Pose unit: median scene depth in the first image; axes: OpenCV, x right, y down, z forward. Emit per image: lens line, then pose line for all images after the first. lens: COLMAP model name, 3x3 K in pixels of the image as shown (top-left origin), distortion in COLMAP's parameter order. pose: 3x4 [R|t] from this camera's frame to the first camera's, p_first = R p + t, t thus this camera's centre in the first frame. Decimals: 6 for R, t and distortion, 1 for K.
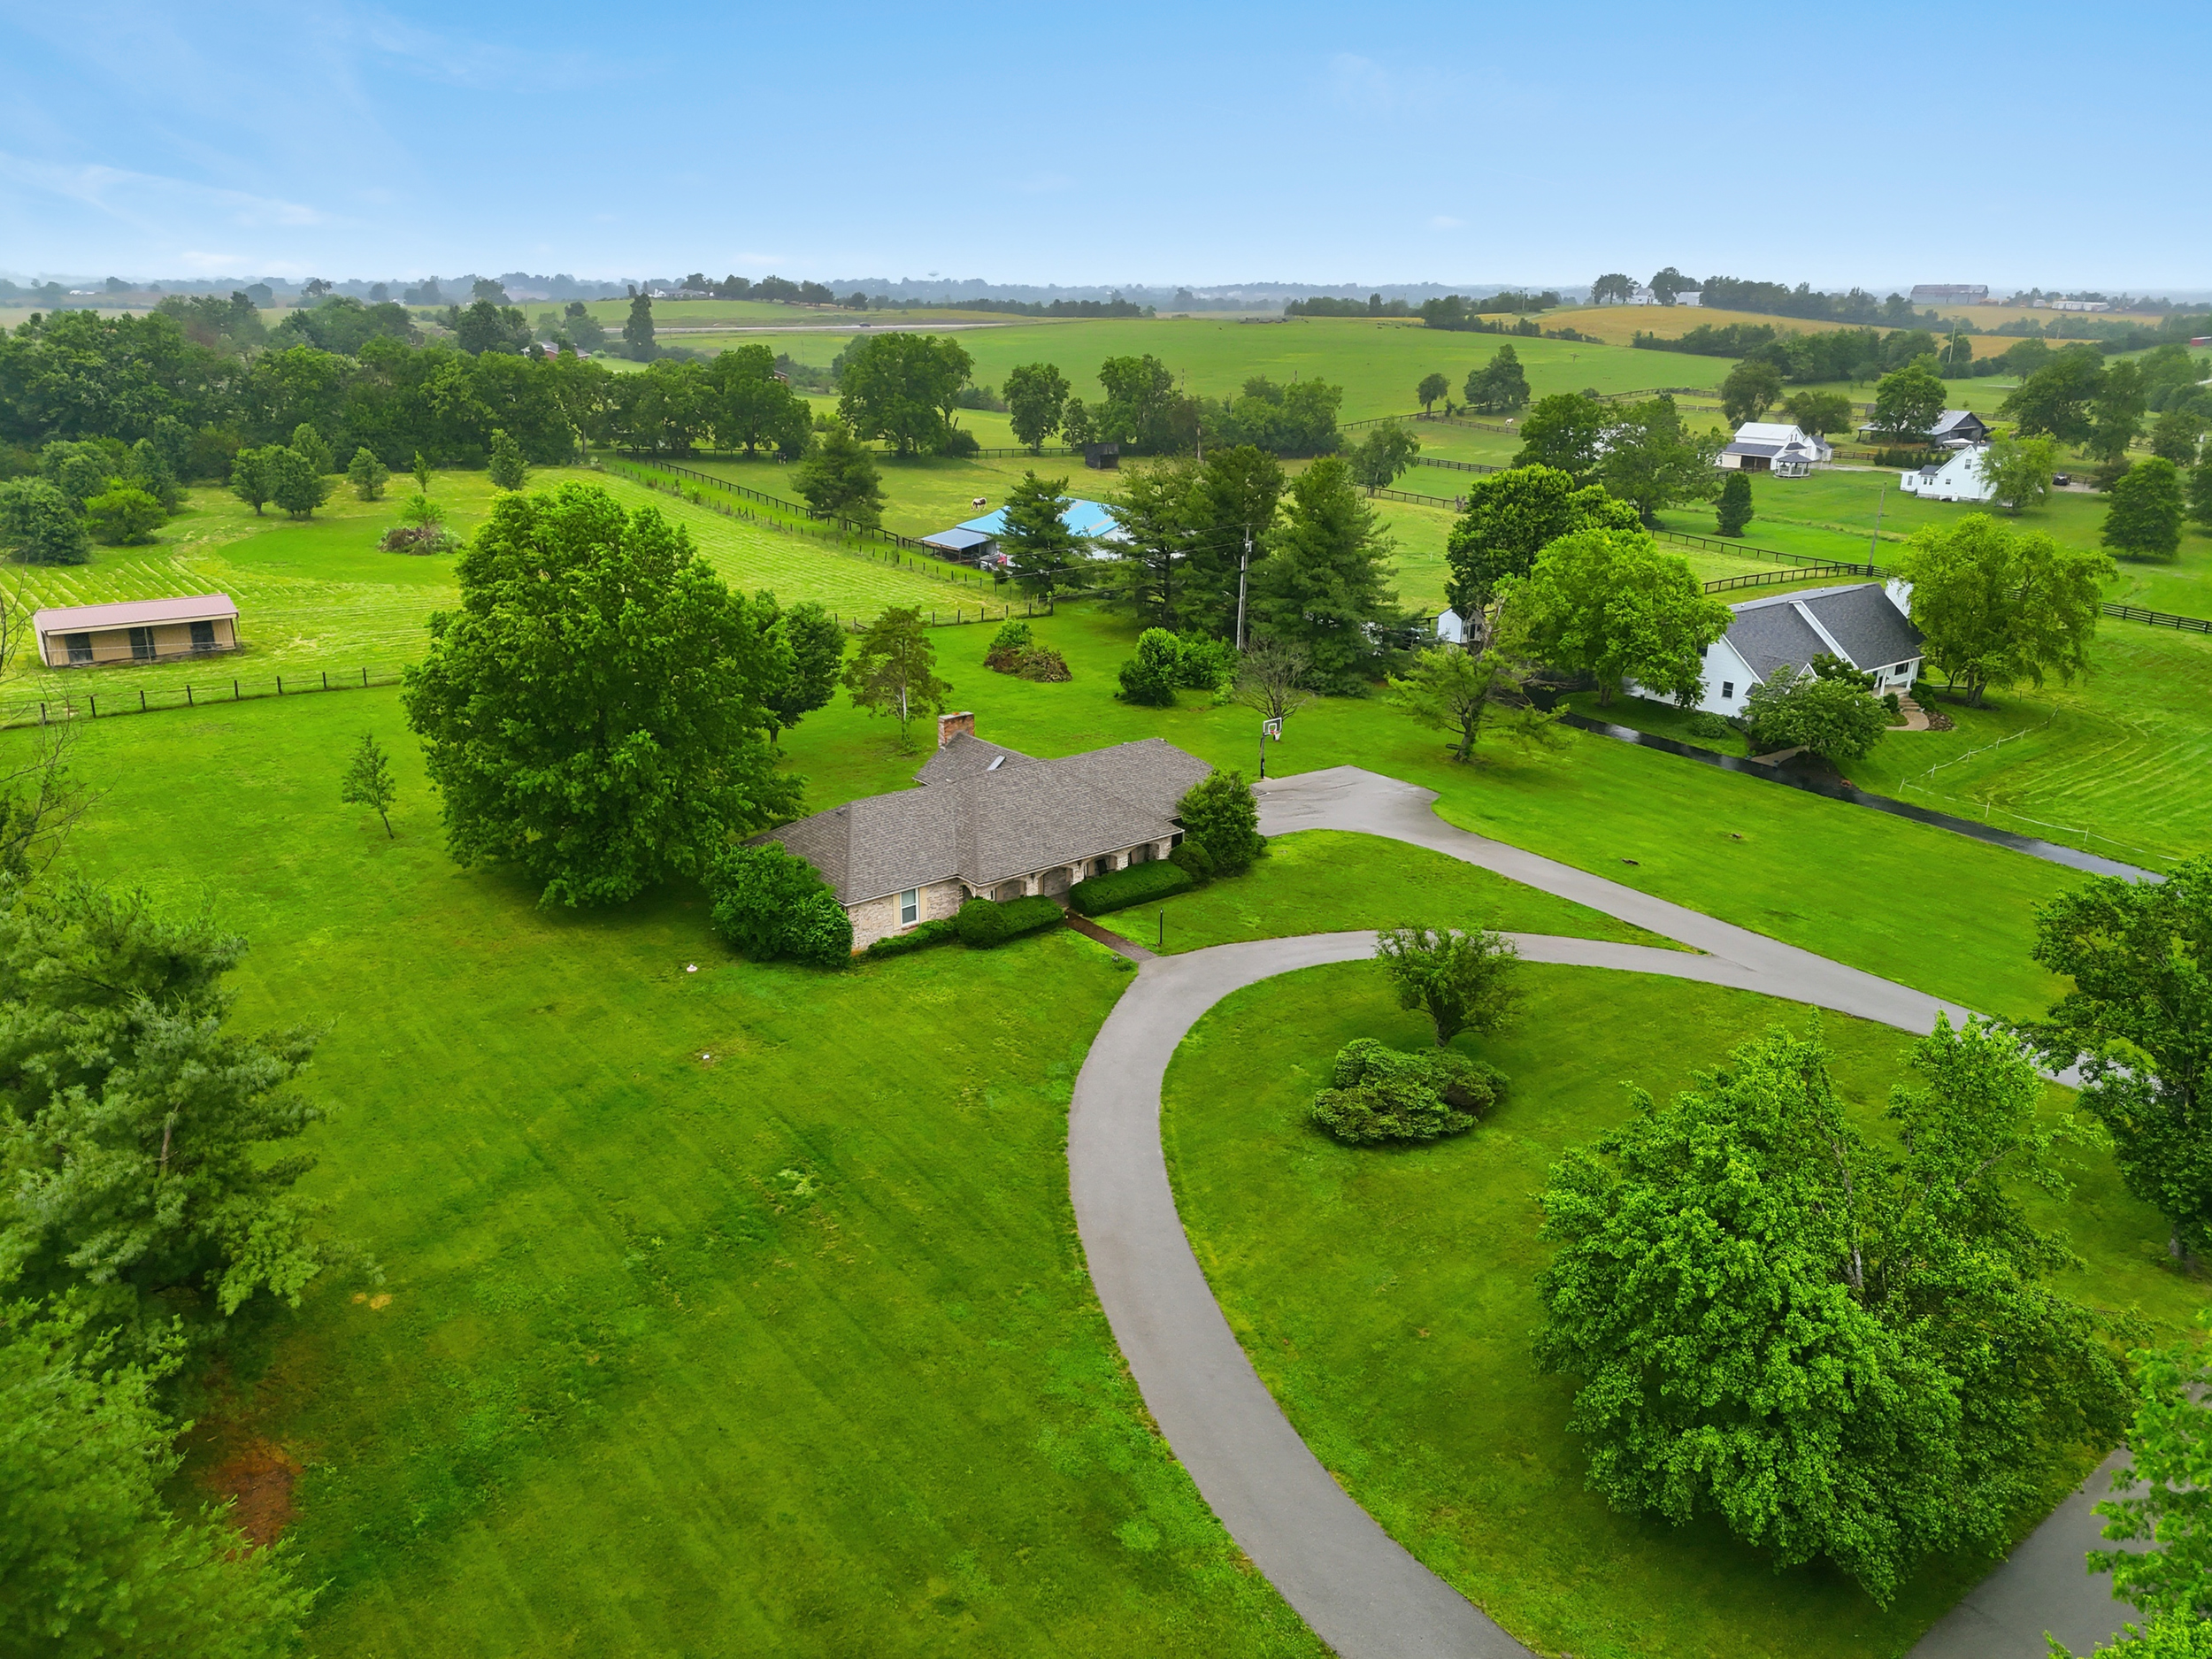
lens RADIAL K [[1614.7, 0, 1108.5], [0, 1614.7, 836.4], [0, 0, 1]] dist [0.074833, -0.071643]
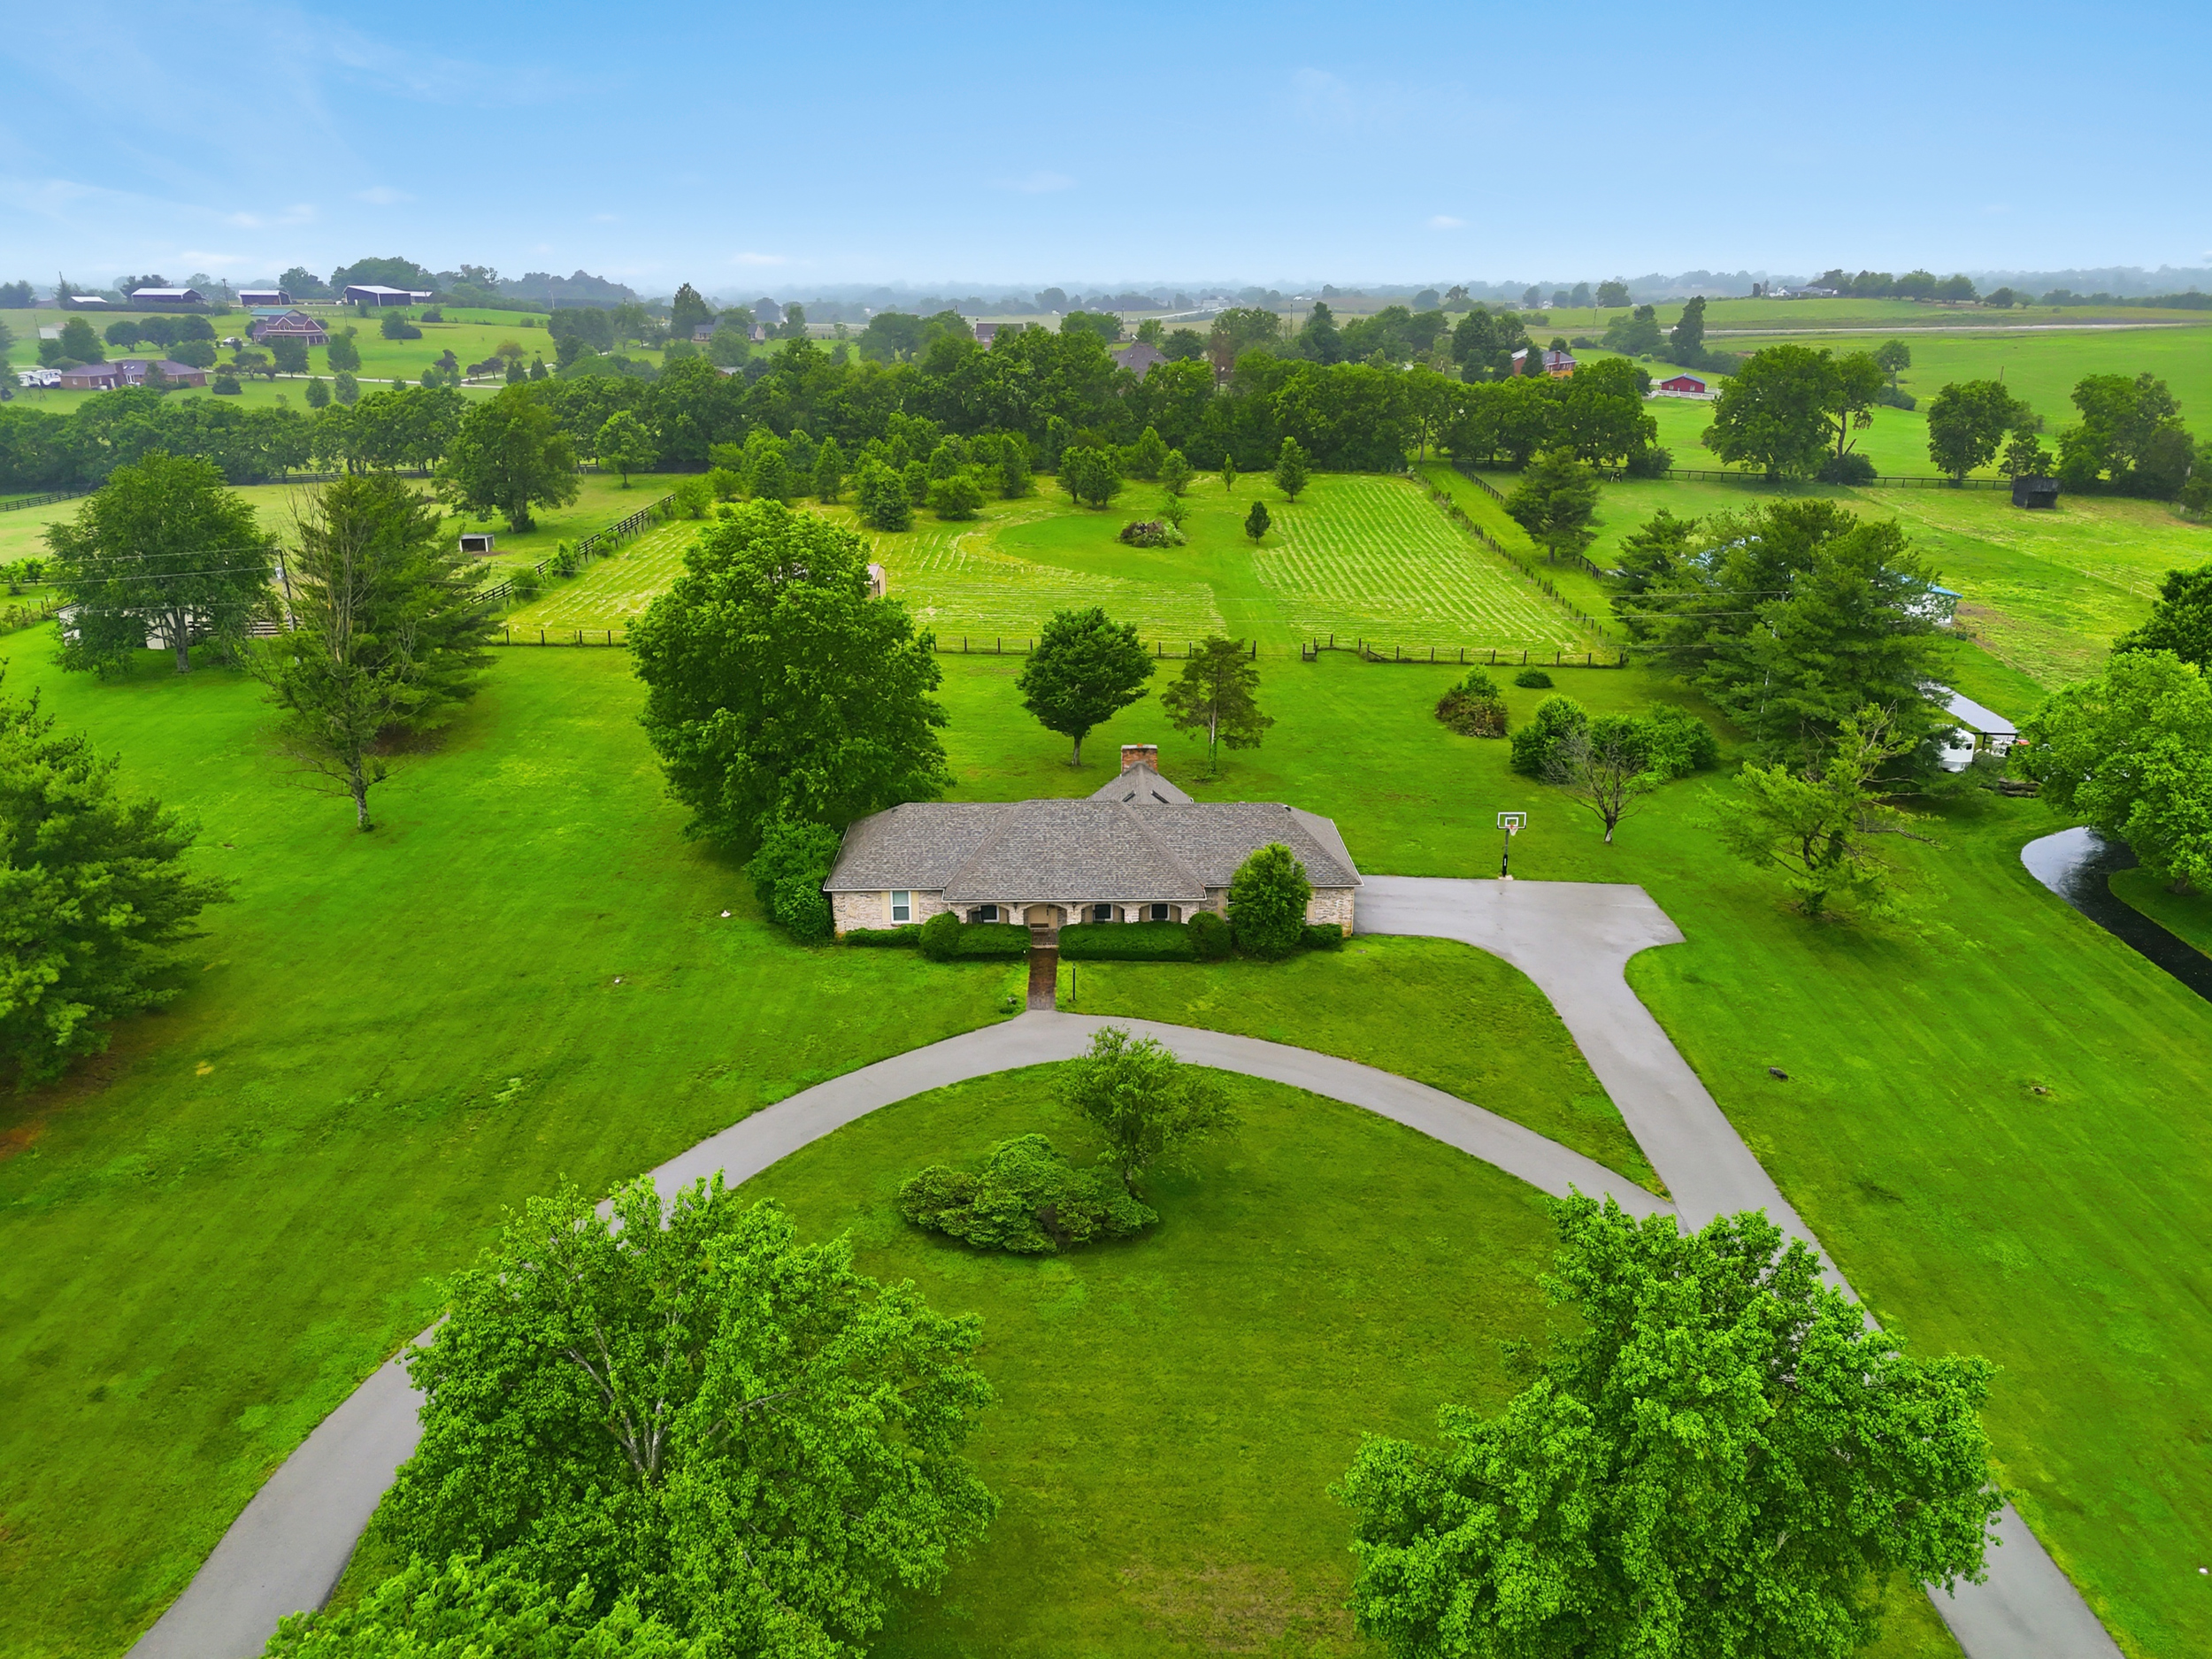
lens RADIAL K [[1614.7, 0, 1108.5], [0, 1614.7, 836.4], [0, 0, 1]] dist [0.074833, -0.071643]
pose [[0.776527, 0.195960, -0.598837, 0.478566], [-0.194793, 0.978512, 0.067609, -0.078869], [0.599217, 0.064149, 0.798012, 0.164675]]
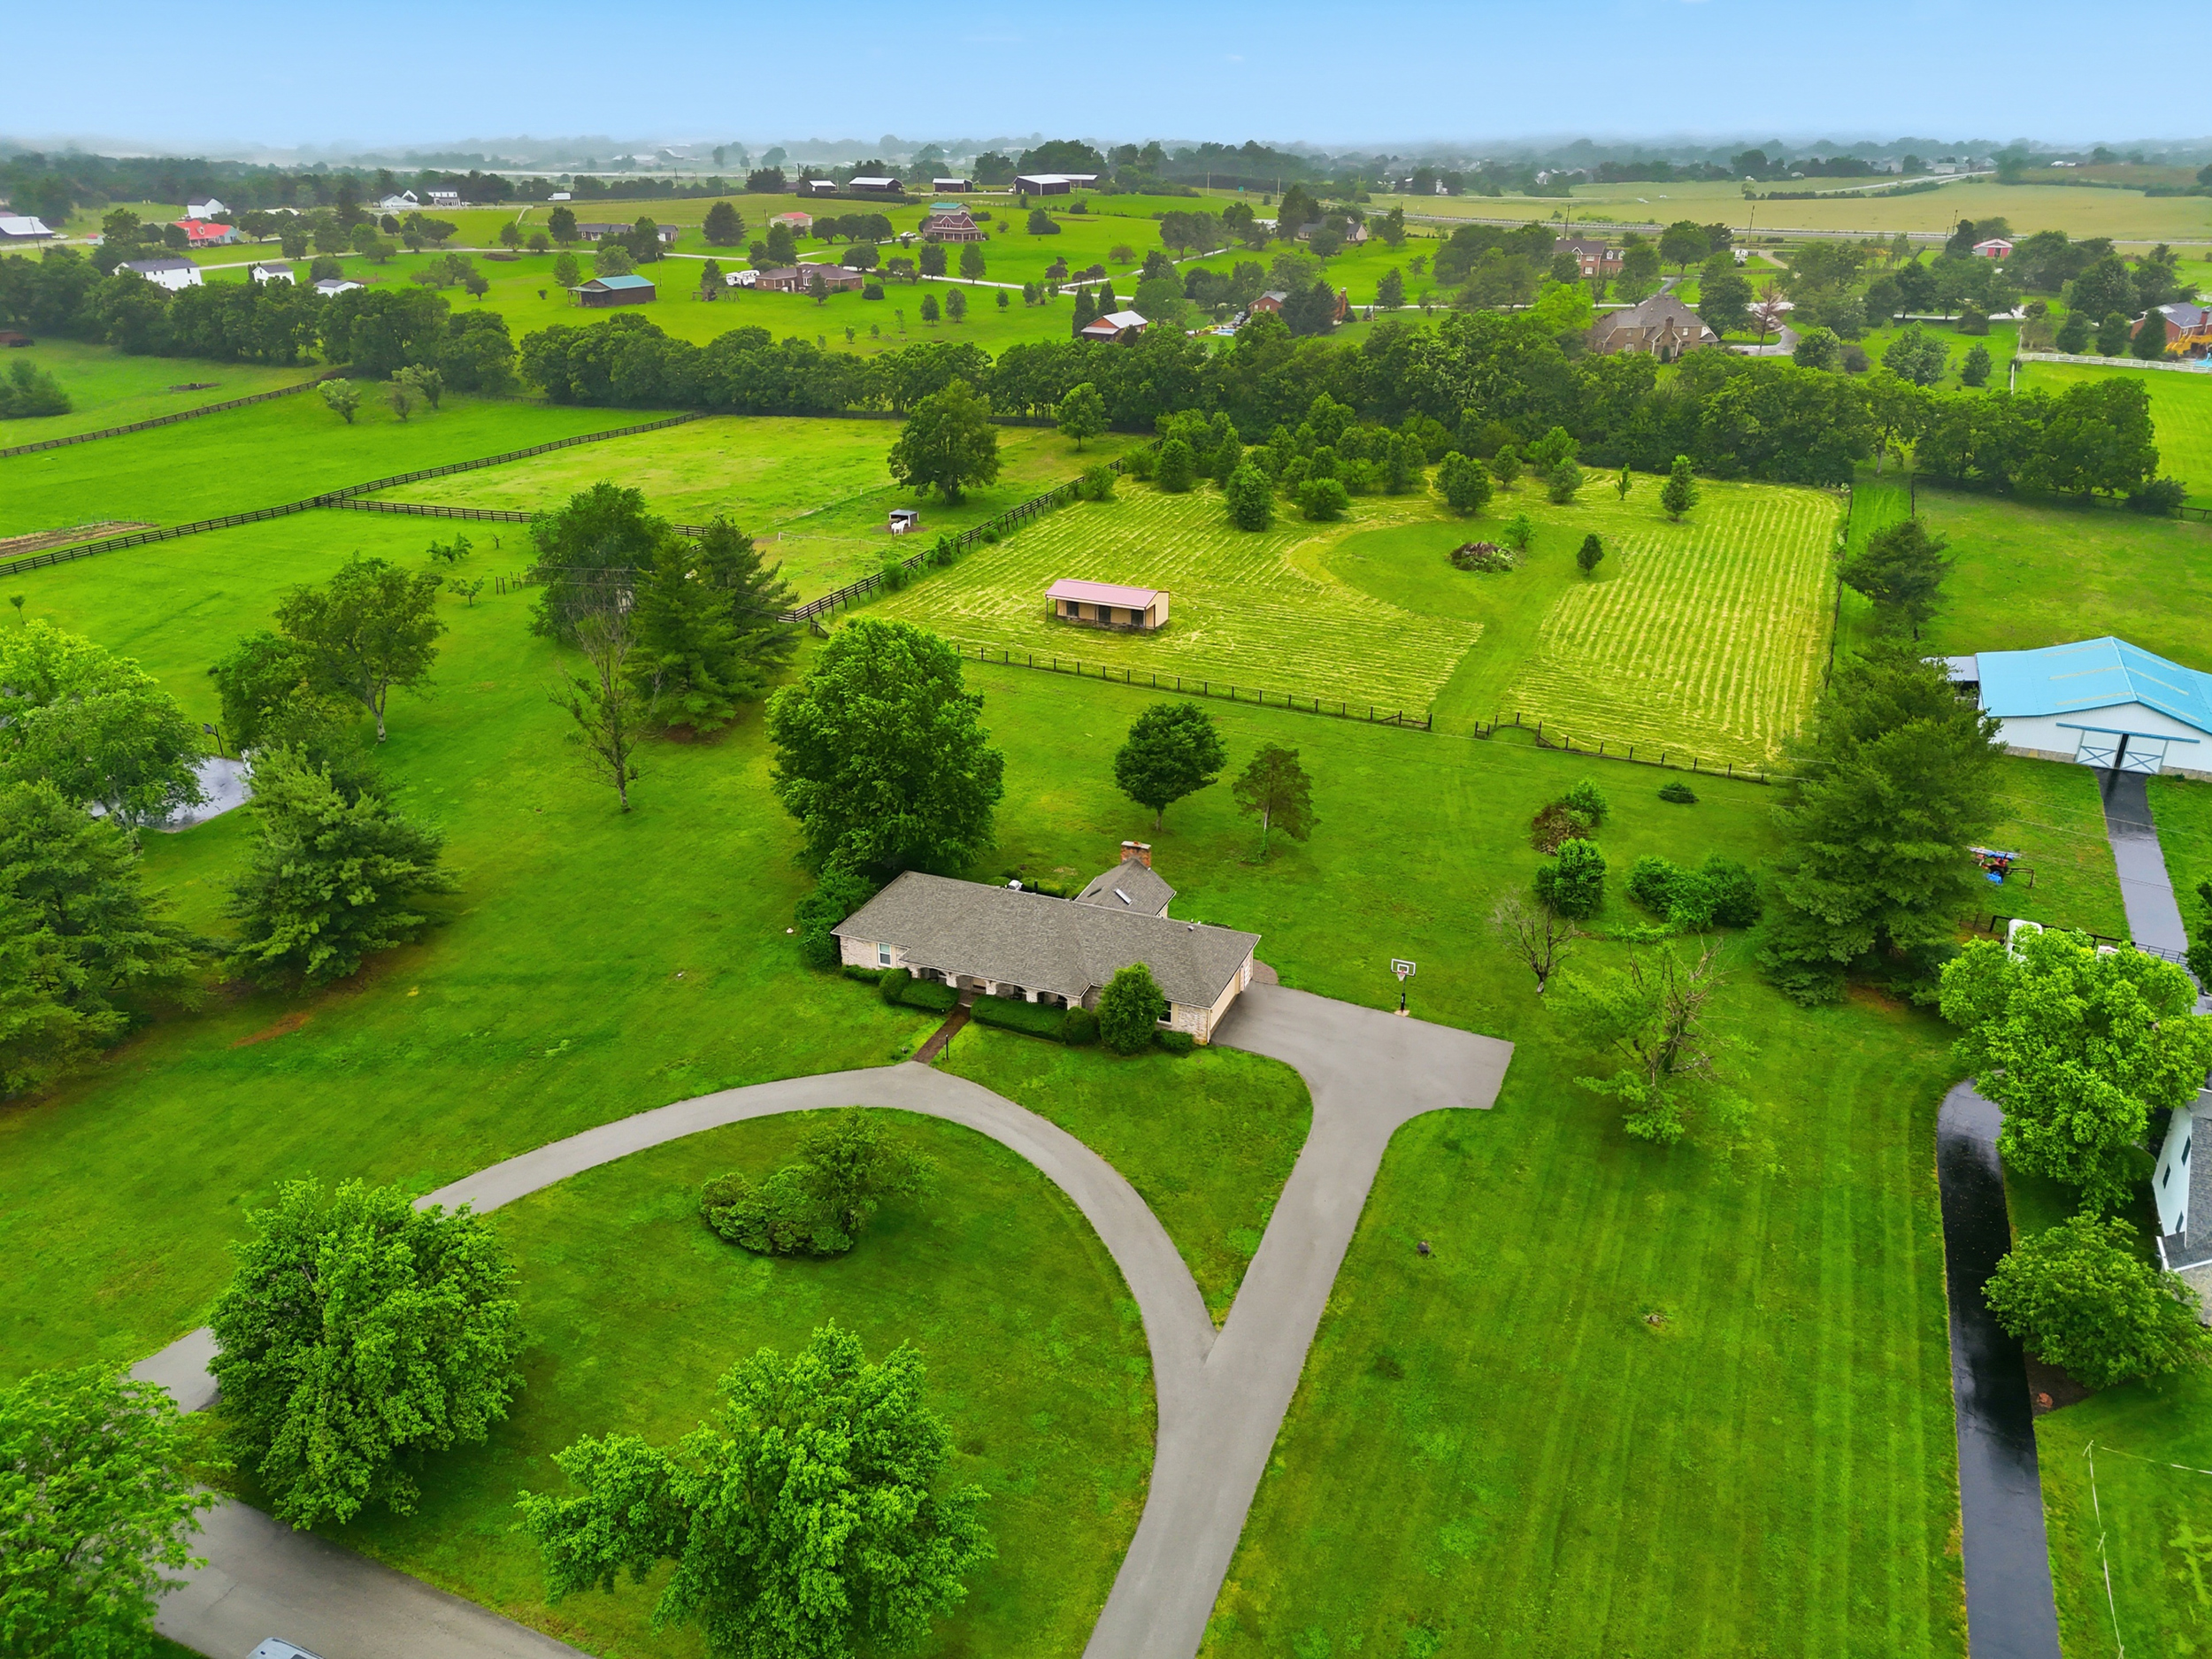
lens RADIAL K [[1614.7, 0, 1108.5], [0, 1614.7, 836.4], [0, 0, 1]] dist [0.074833, -0.071643]
pose [[0.462640, 0.352603, -0.813410, 0.846994], [-0.281174, 0.928494, 0.242568, -0.352587], [0.840776, 0.116488, 0.528702, 0.300320]]
